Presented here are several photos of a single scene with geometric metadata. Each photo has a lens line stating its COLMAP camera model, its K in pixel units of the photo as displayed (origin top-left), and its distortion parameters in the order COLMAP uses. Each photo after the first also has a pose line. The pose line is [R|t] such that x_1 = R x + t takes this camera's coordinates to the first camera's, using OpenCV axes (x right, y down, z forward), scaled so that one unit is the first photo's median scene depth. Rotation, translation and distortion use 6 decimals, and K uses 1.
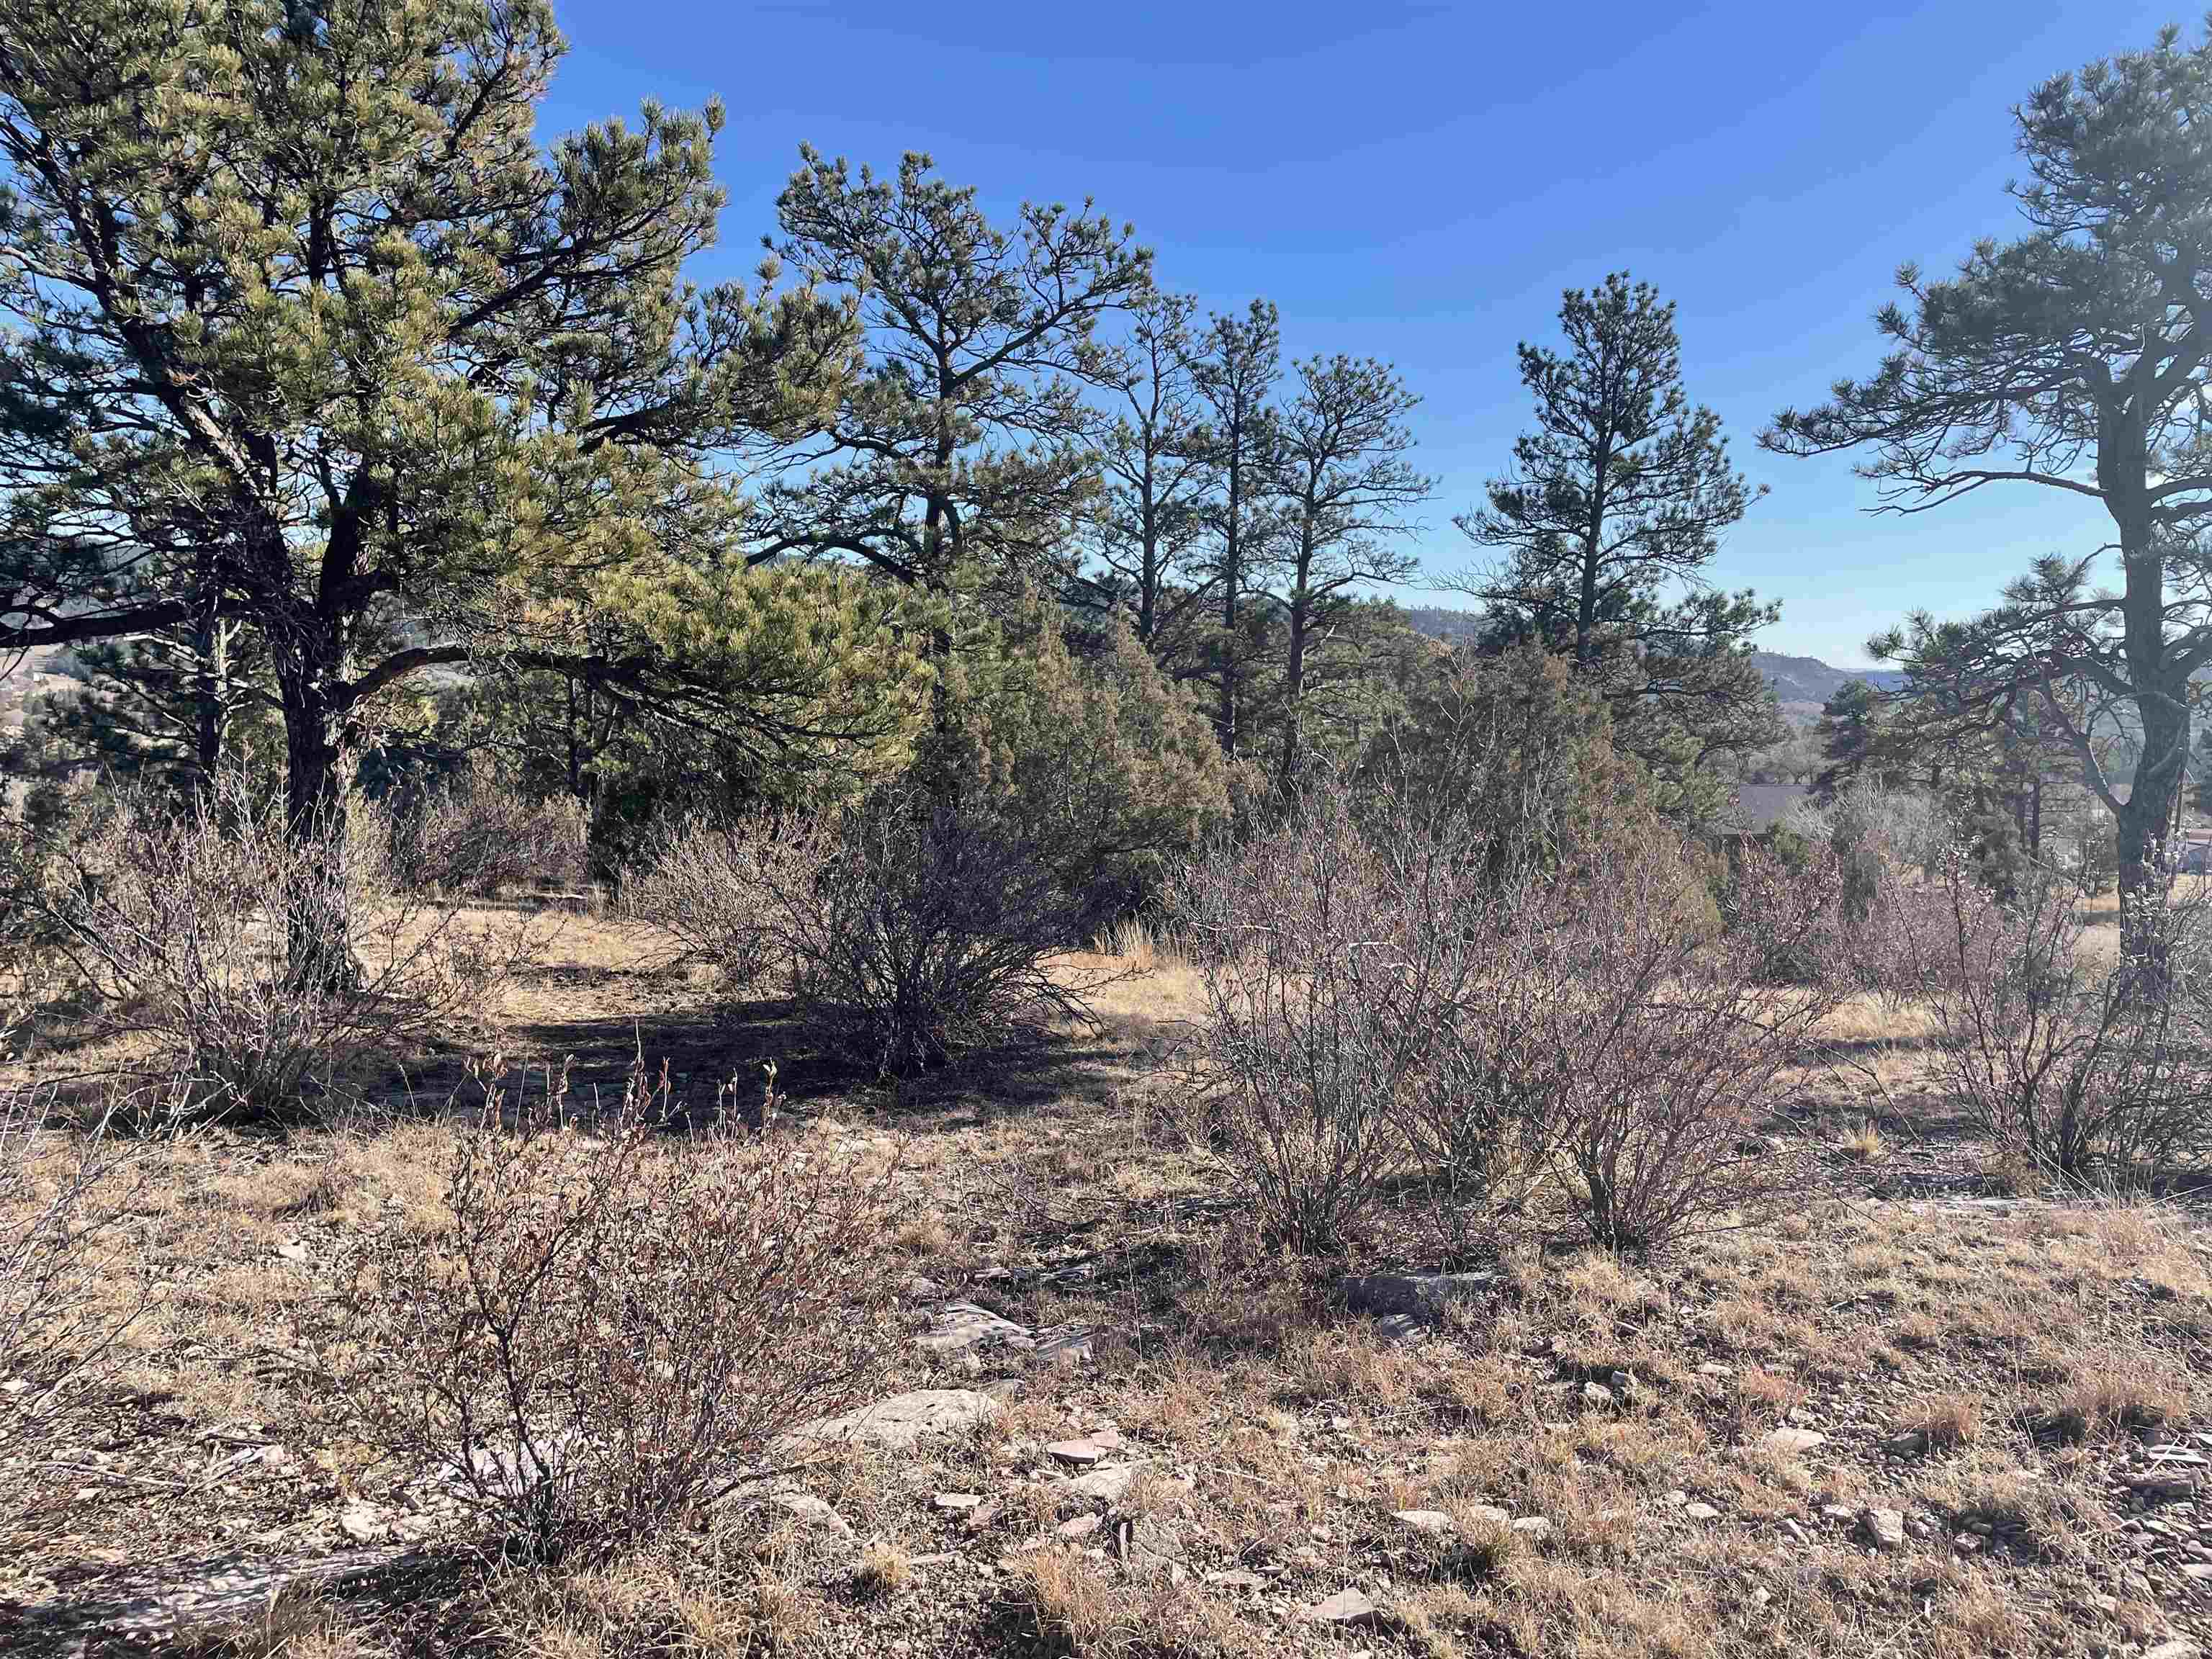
lens RADIAL K [[1650.3, 0, 1110.1], [0, 1650.3, 831.1], [0, 0, 1]] dist [0.086433, -0.109320]
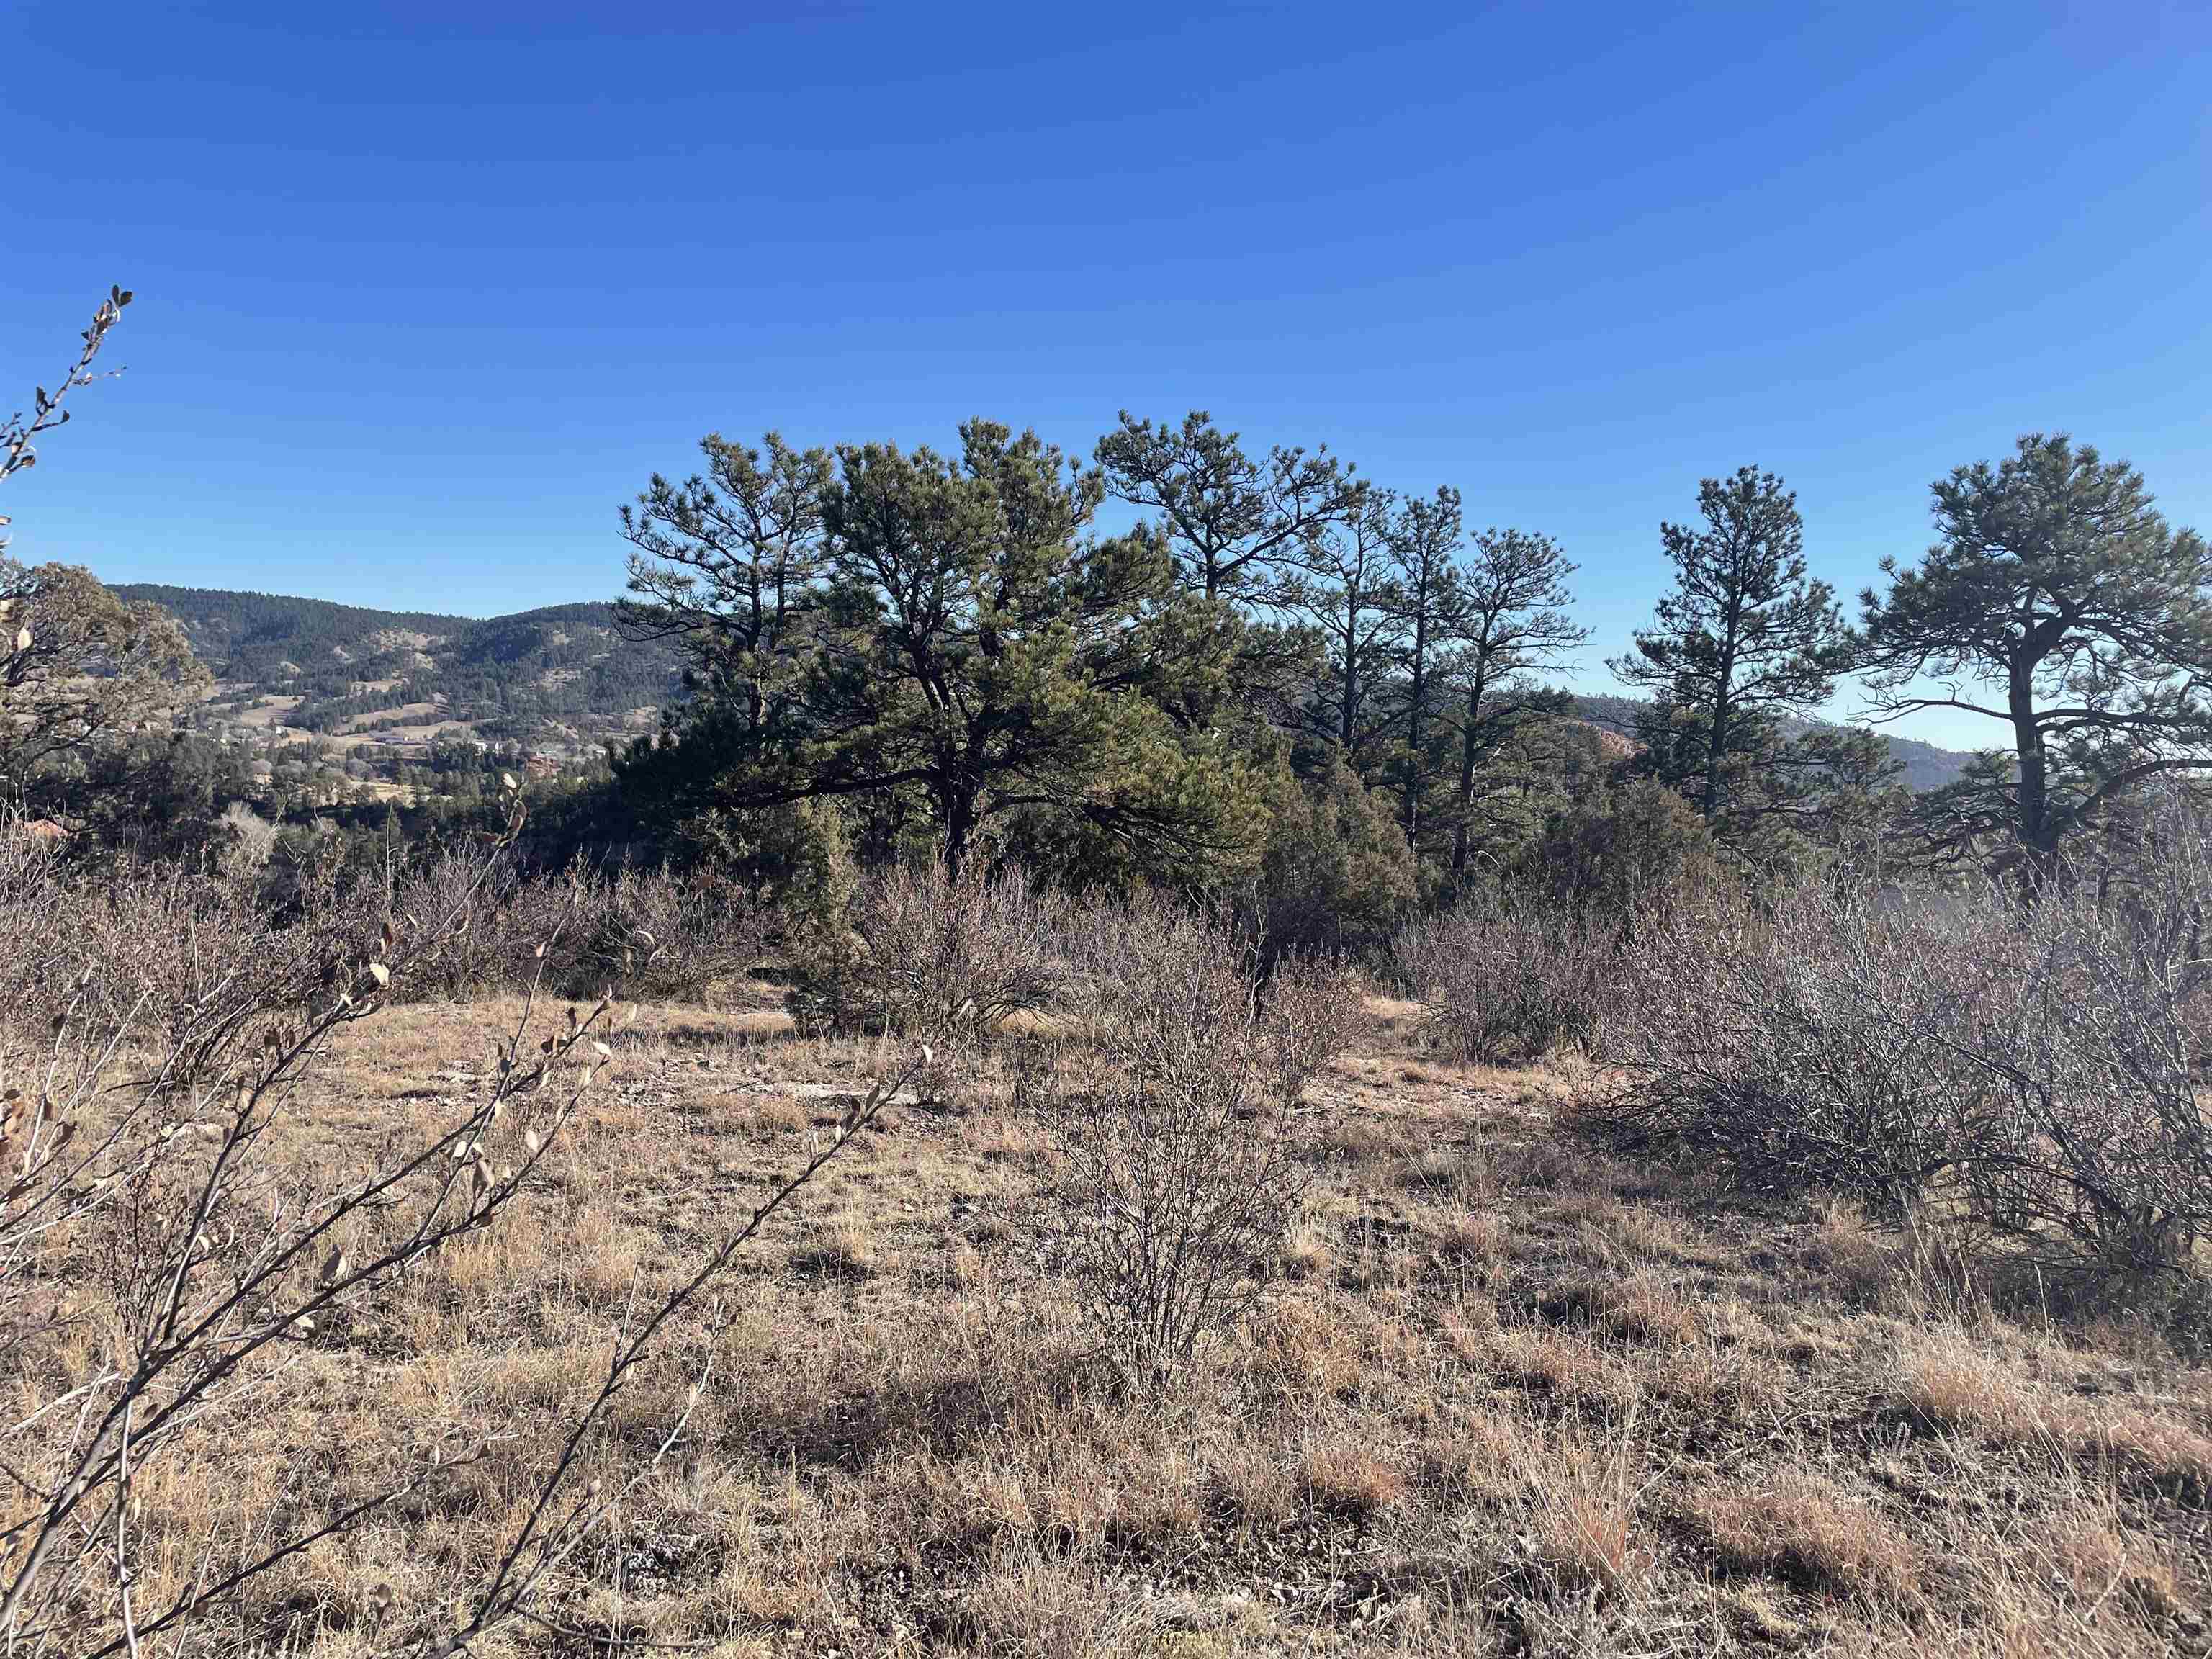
lens RADIAL K [[1650.3, 0, 1078.6], [0, 1650.3, 811.6], [0, 0, 1]] dist [0.086433, -0.109320]
pose [[0.992682, 0.033520, -0.116010, -0.020547], [-0.040169, 0.997652, -0.055462, 0.002273], [0.113879, 0.059716, 0.991698, -0.167879]]
